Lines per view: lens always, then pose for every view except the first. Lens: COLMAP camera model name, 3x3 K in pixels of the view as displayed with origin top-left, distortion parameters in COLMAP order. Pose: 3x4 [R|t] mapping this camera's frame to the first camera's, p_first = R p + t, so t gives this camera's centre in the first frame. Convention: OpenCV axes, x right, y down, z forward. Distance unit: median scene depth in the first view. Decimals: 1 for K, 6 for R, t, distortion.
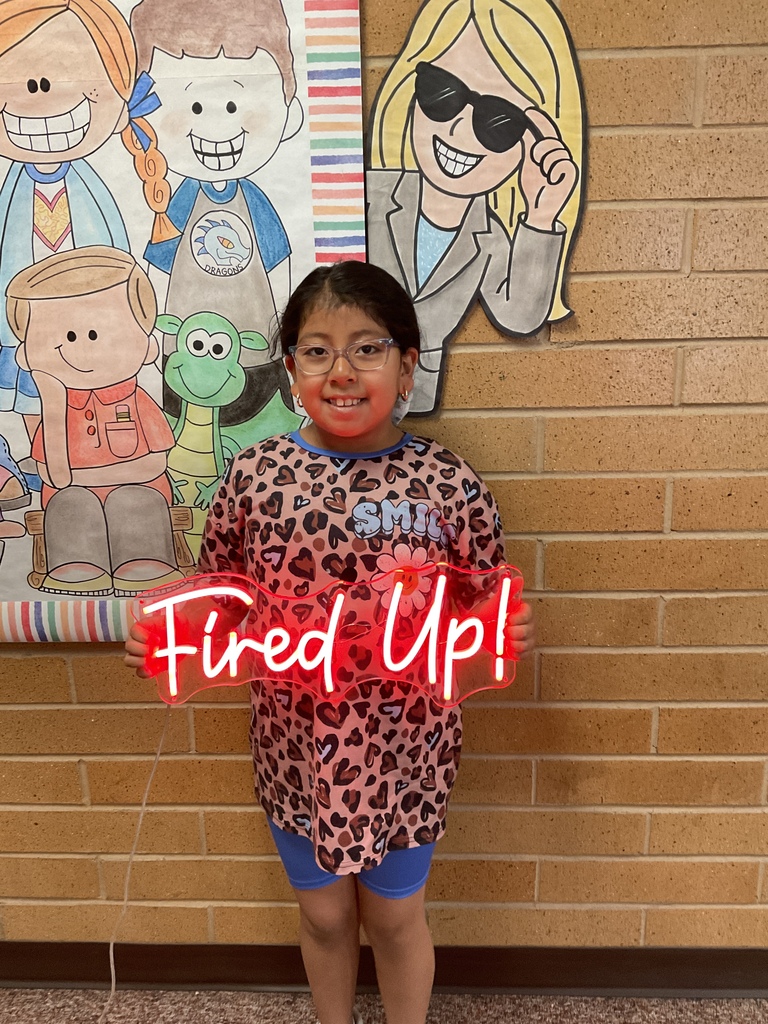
lens RADIAL K [[846.9, 0, 382.5], [0, 846.9, 516.1], [0, 0, 1]] dist [0.072805, -0.141427]
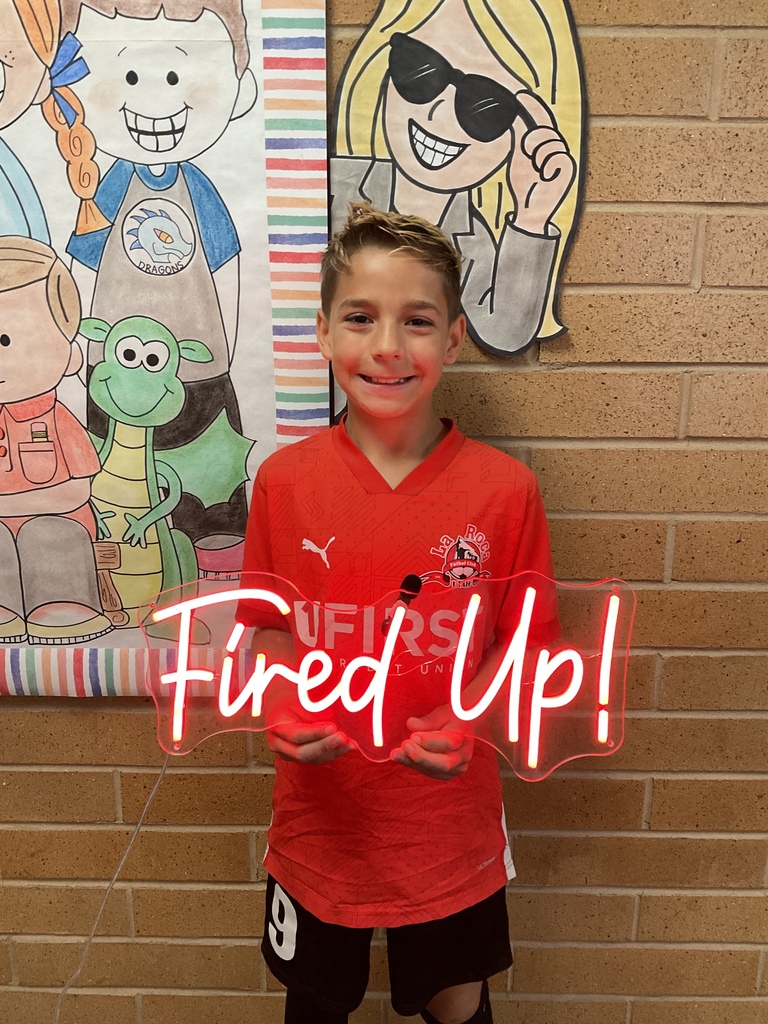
lens RADIAL K [[846.9, 0, 383.6], [0, 846.9, 514.3], [0, 0, 1]] dist [0.072805, -0.141427]
pose [[0.999304, 0.020623, 0.031095, 0.014335], [-0.020253, 0.999721, -0.012181, -0.035165], [-0.031337, 0.011543, 0.999442, 0.137329]]
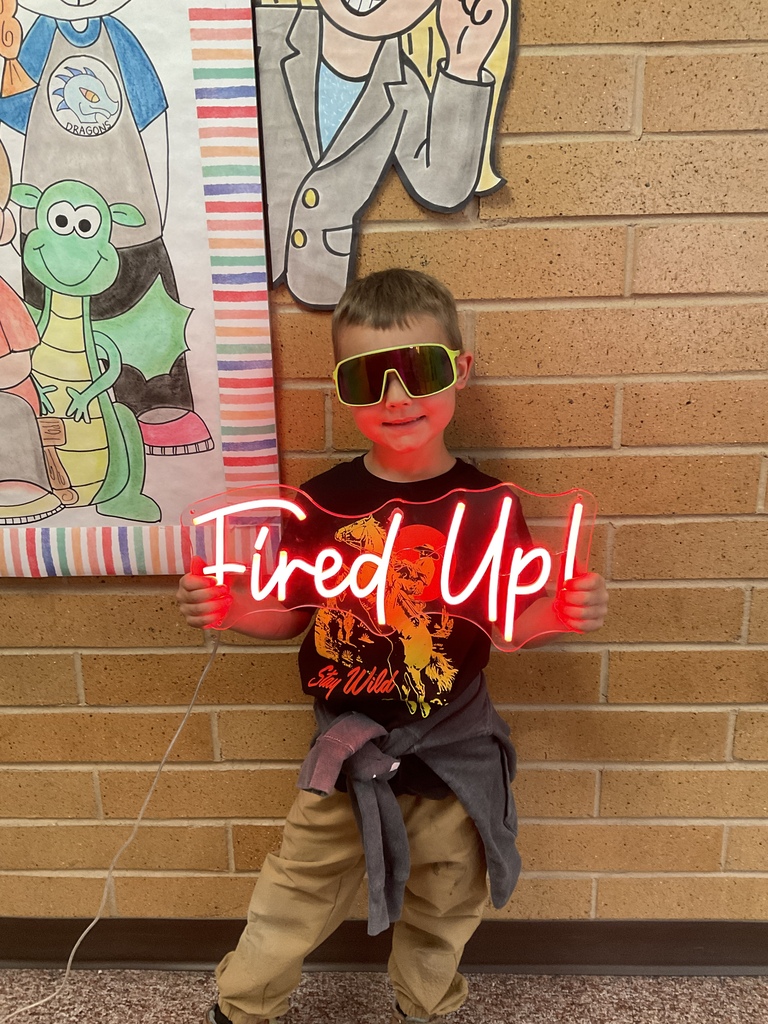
lens RADIAL K [[846.9, 0, 386.6], [0, 846.9, 514.8], [0, 0, 1]] dist [0.072805, -0.141427]
pose [[0.999962, -0.000825, 0.008712, 0.095863], [0.000575, 0.999590, 0.028644, 0.064748], [-0.008732, -0.028638, 0.999552, 0.140545]]
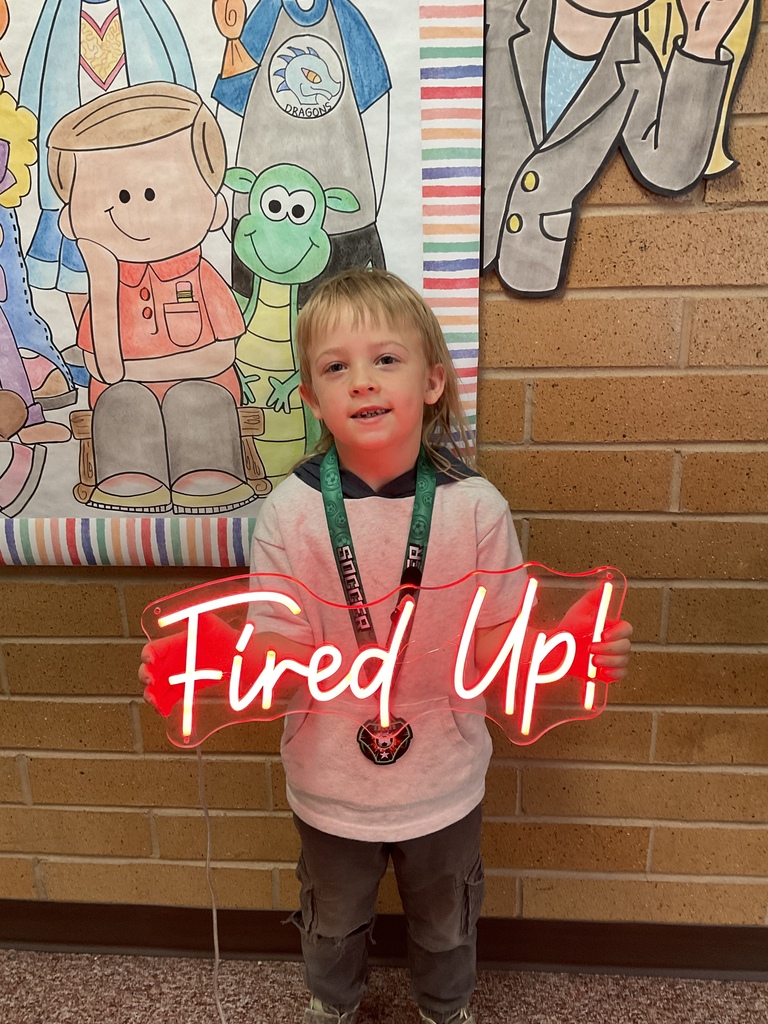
lens RADIAL K [[846.9, 0, 382.2], [0, 846.9, 515.5], [0, 0, 1]] dist [0.072805, -0.141427]
pose [[0.999415, 0.011542, -0.032202, -0.080810], [-0.010157, 0.999029, 0.042859, 0.061646], [0.032665, -0.042507, 0.998562, 0.159215]]
